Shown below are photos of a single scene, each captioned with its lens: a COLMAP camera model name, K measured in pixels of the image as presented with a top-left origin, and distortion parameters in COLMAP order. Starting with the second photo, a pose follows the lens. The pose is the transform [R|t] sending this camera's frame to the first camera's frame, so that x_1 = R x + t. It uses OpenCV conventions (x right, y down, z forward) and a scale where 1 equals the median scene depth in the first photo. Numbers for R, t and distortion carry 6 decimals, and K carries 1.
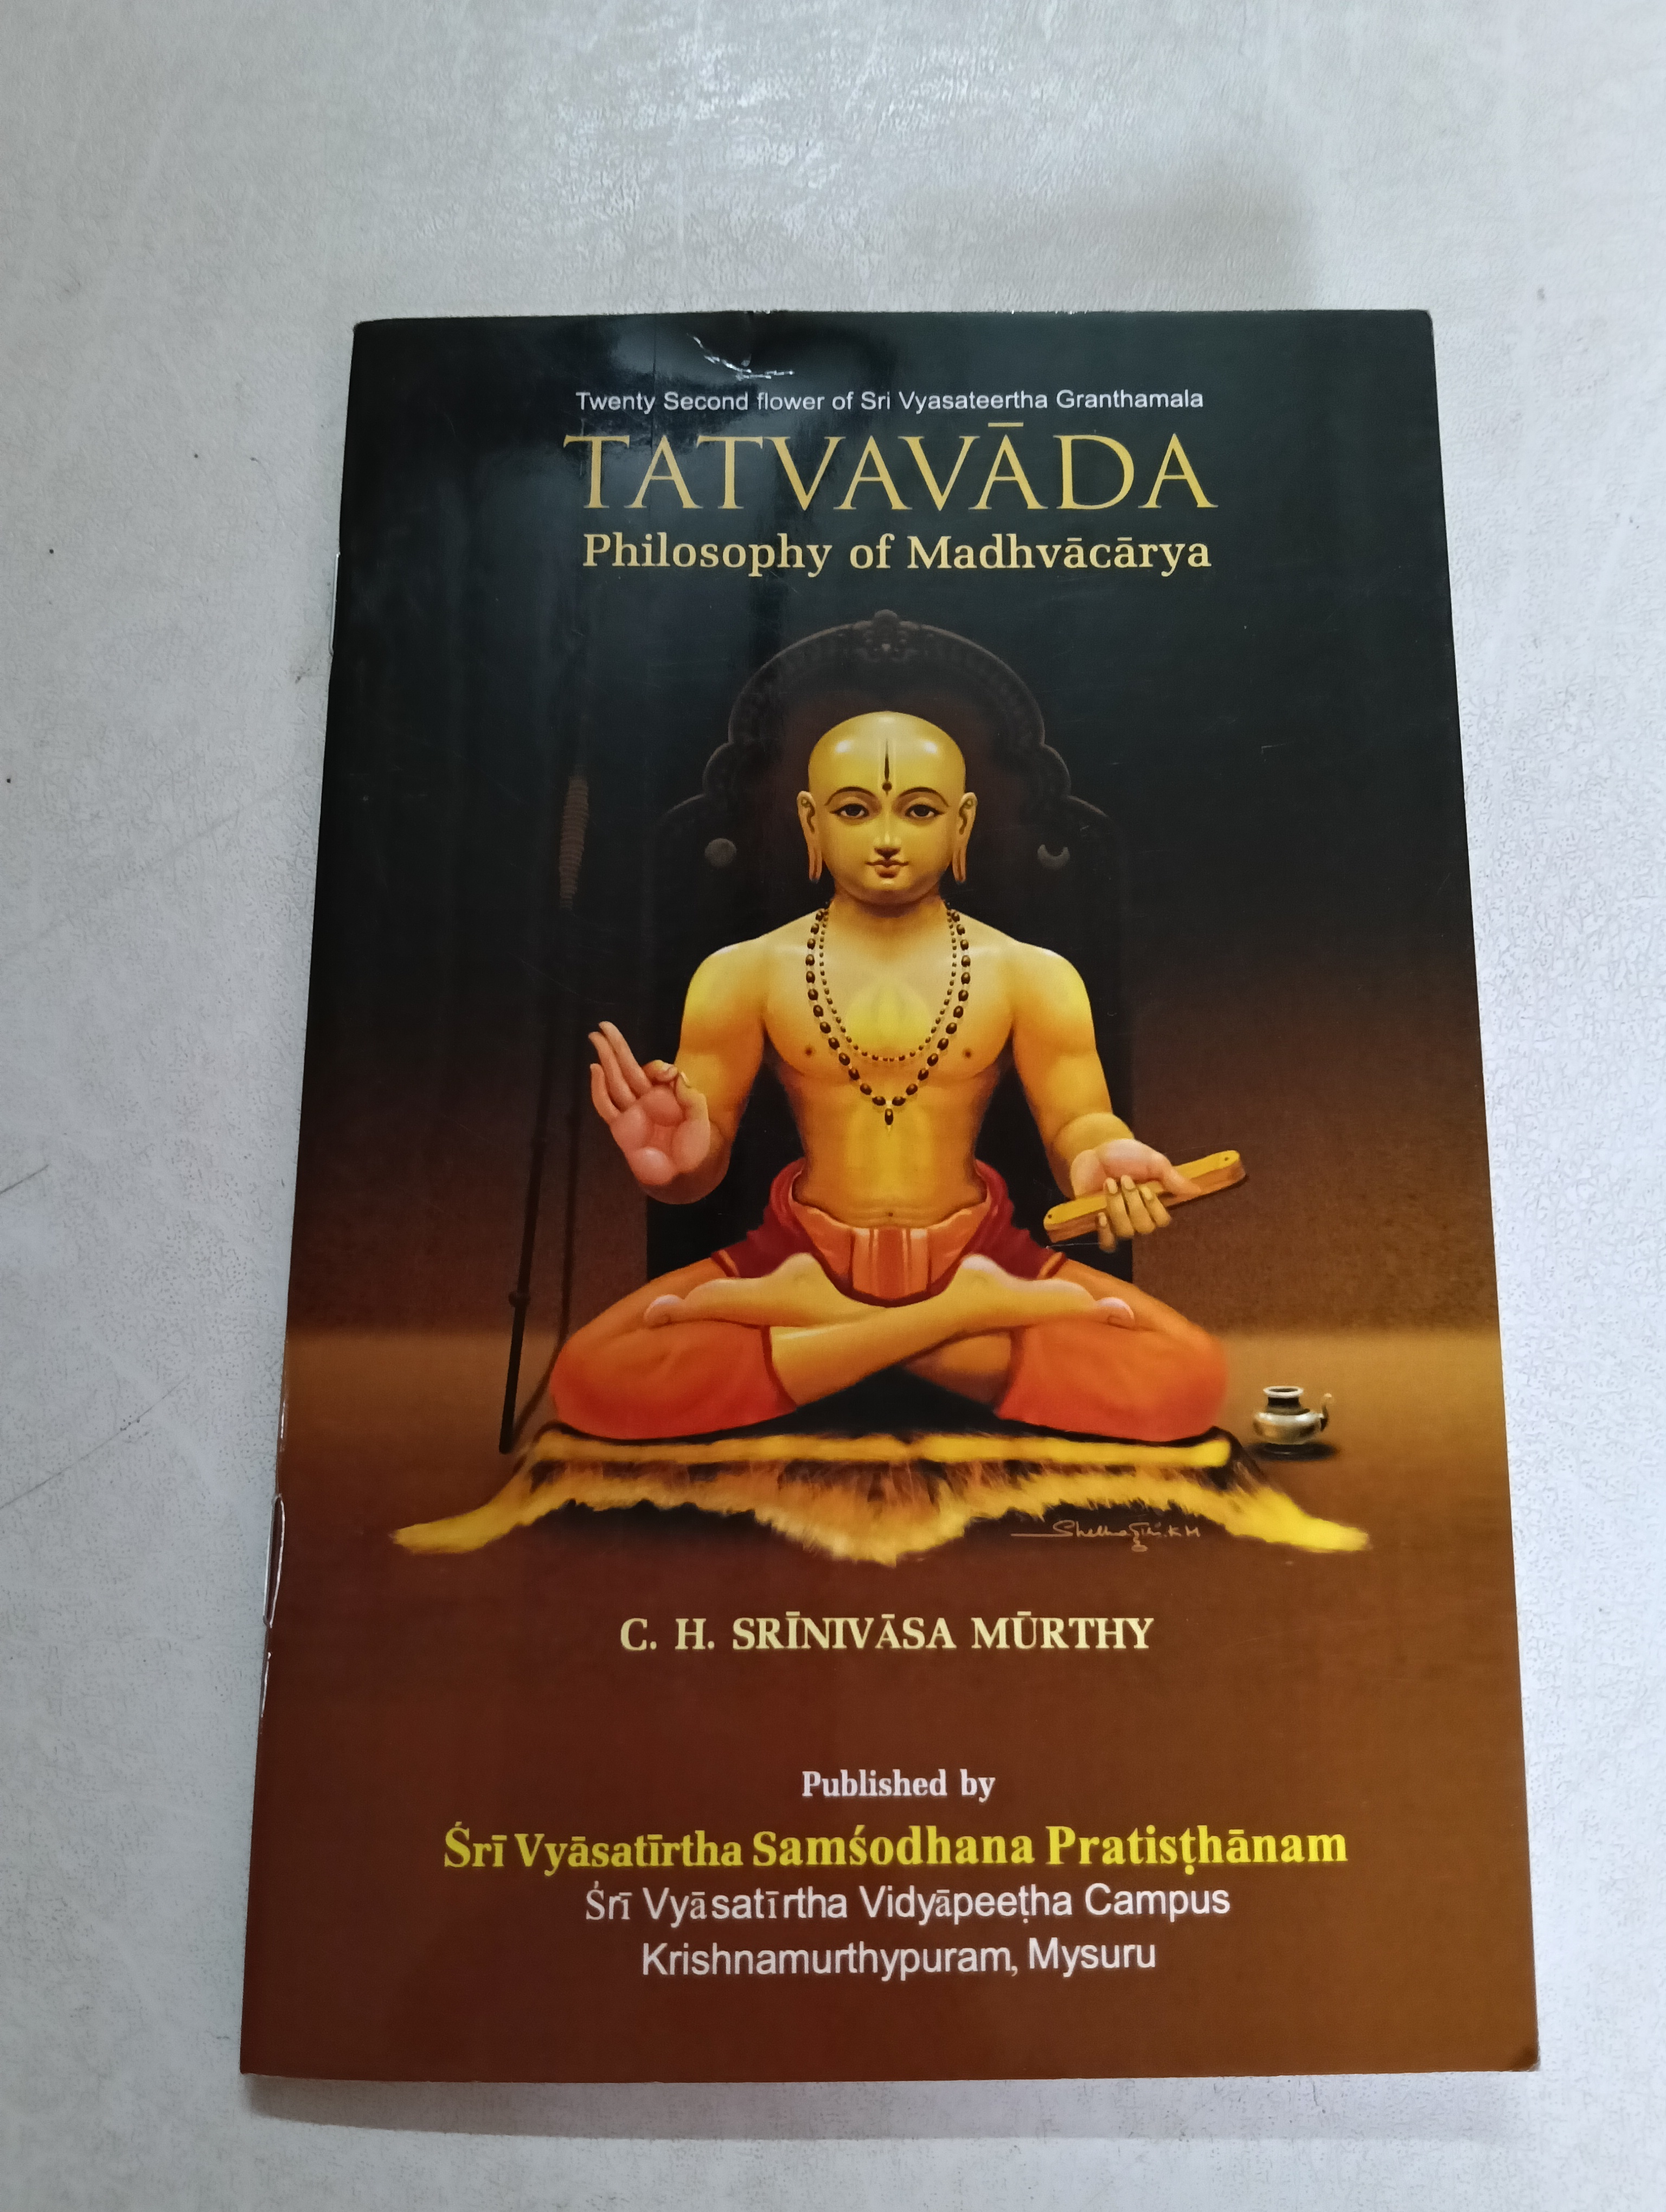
lens RADIAL K [[1858.0, 0, 790.1], [0, 1858.0, 1106.8], [0, 0, 1]] dist [-0.006202, -0.075990]
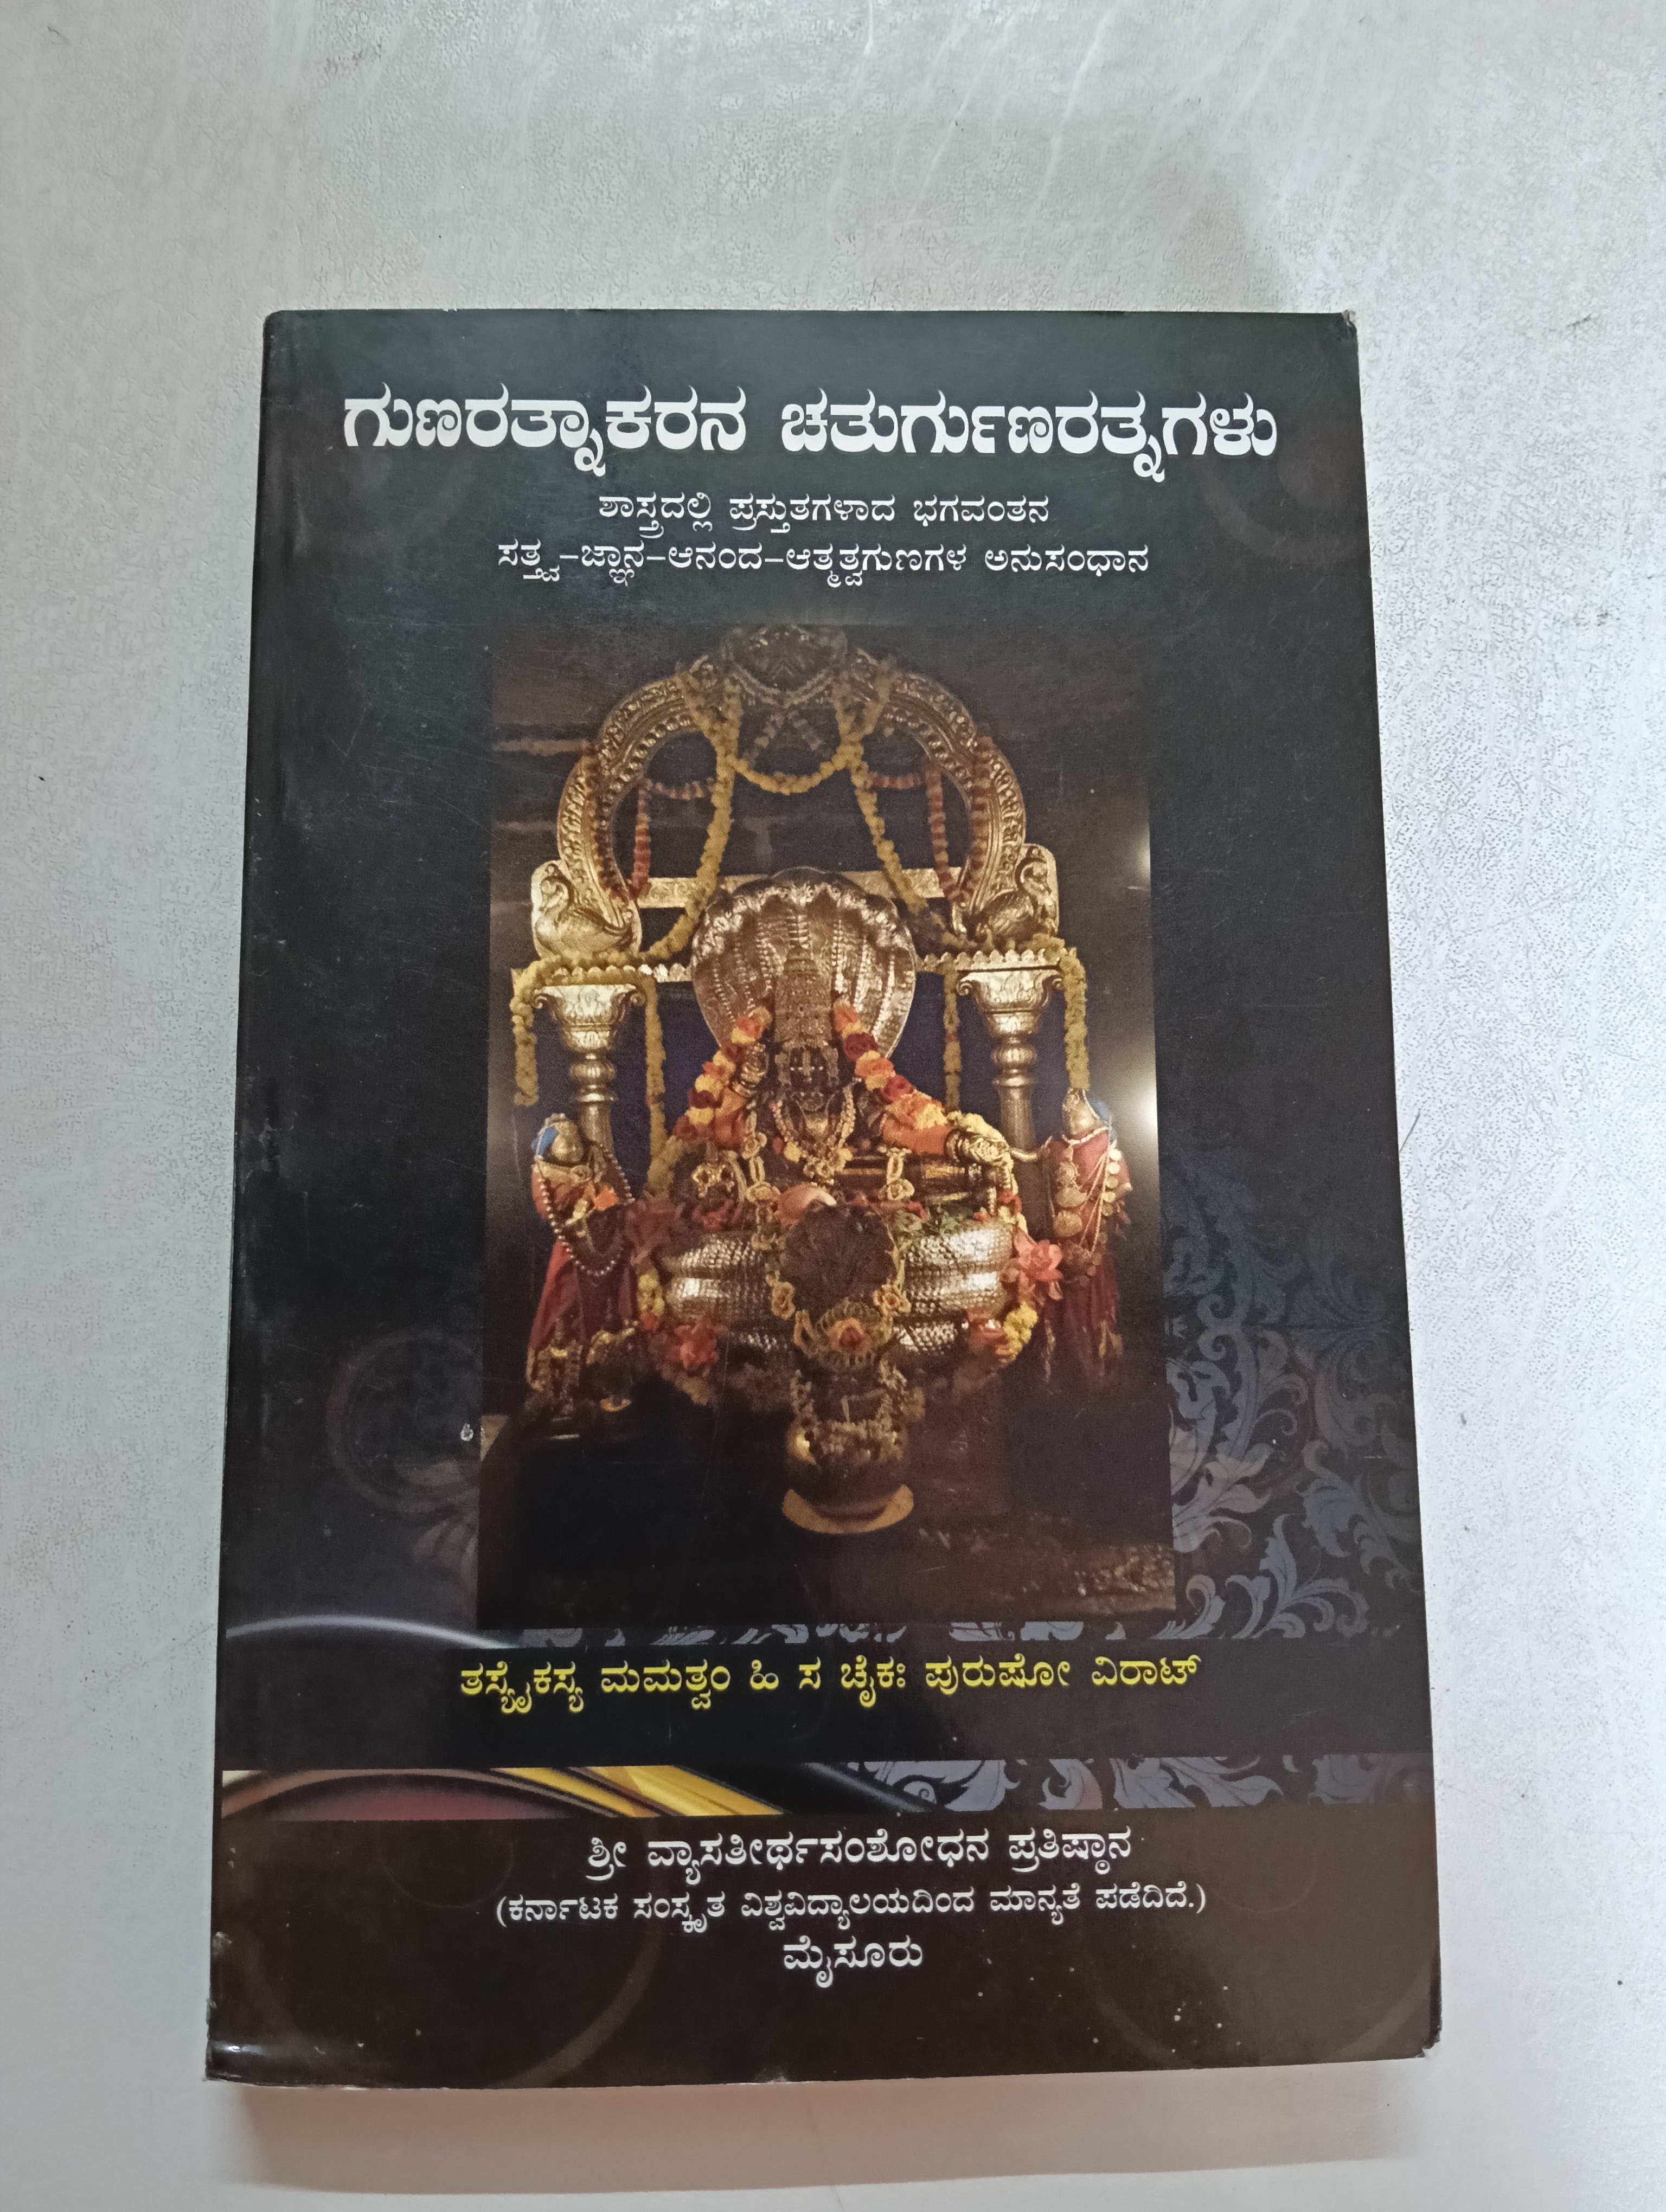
lens RADIAL K [[1858.0, 0, 790.1], [0, 1858.0, 1106.8], [0, 0, 1]] dist [-0.006202, -0.075990]
pose [[0.999761, 0.016410, -0.014422, 0.384205], [-0.014920, 0.995083, 0.097918, 0.143063], [0.015957, -0.097679, 0.995090, -0.114796]]
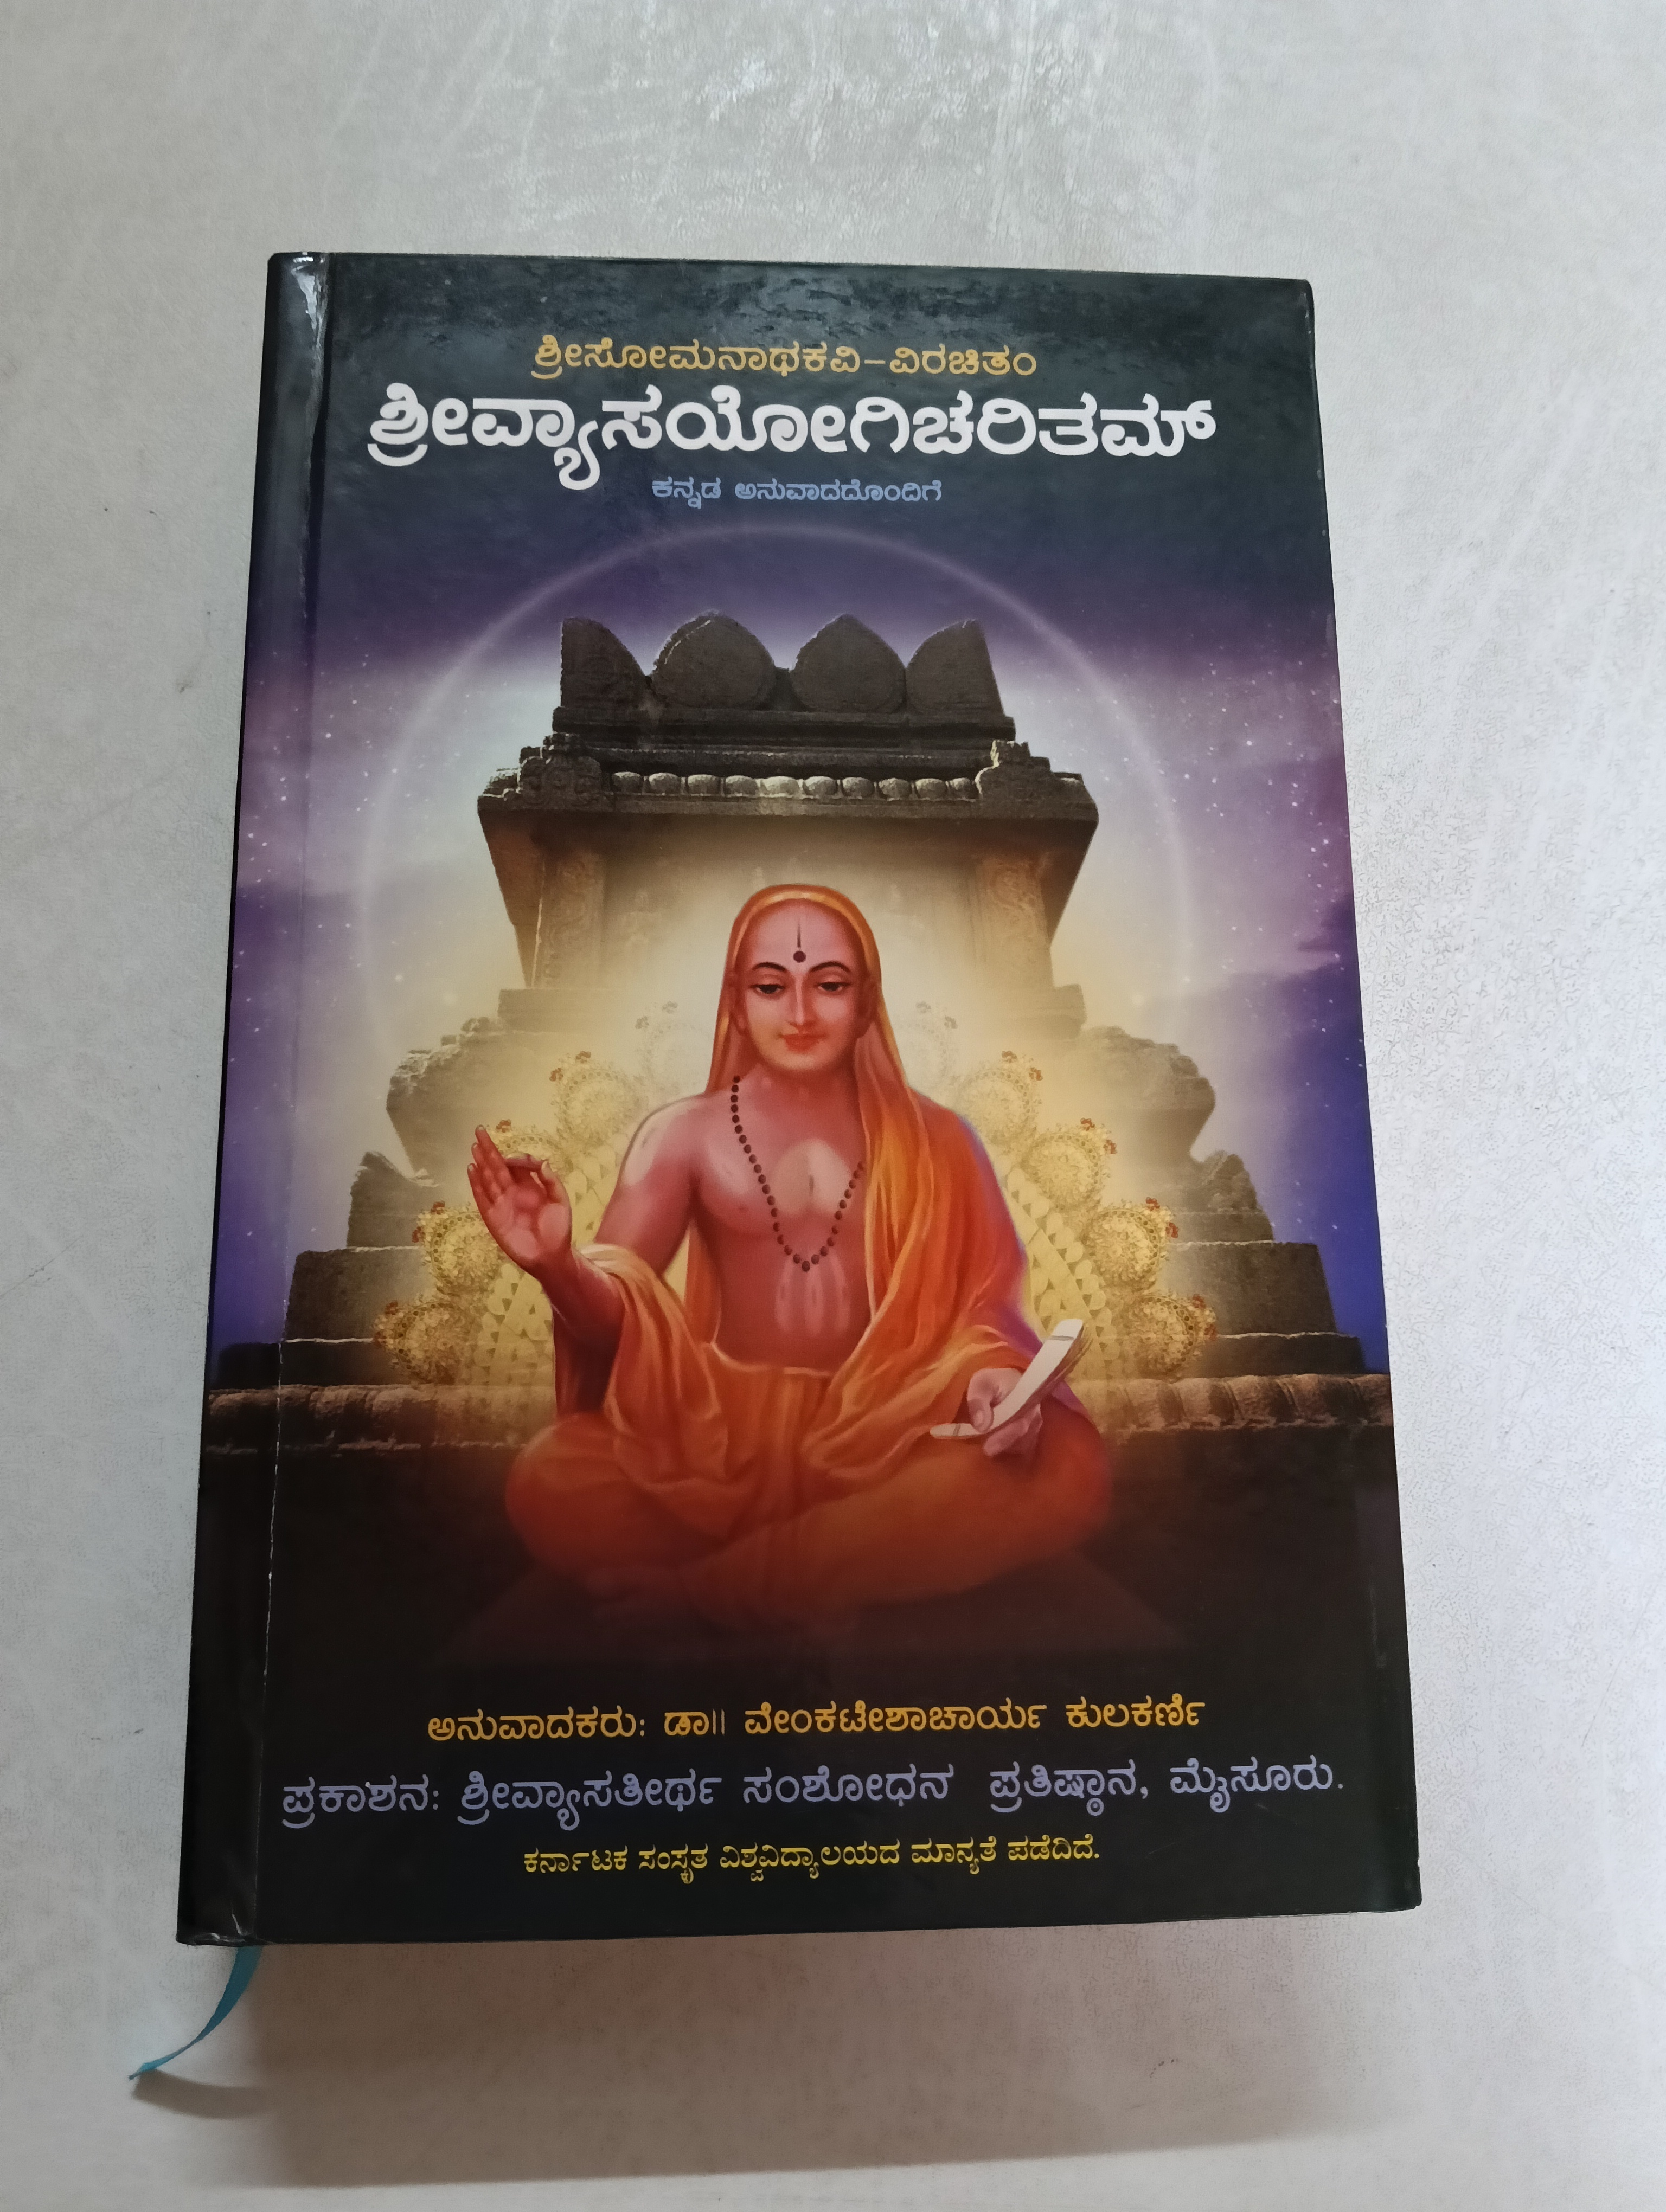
lens RADIAL K [[1858.0, 0, 790.1], [0, 1858.0, 1106.8], [0, 0, 1]] dist [-0.006202, -0.075990]
pose [[0.999824, 0.012523, -0.013985, 0.157258], [-0.012350, 0.999847, 0.012390, 0.029325], [0.014138, -0.012216, 0.999825, -0.237213]]
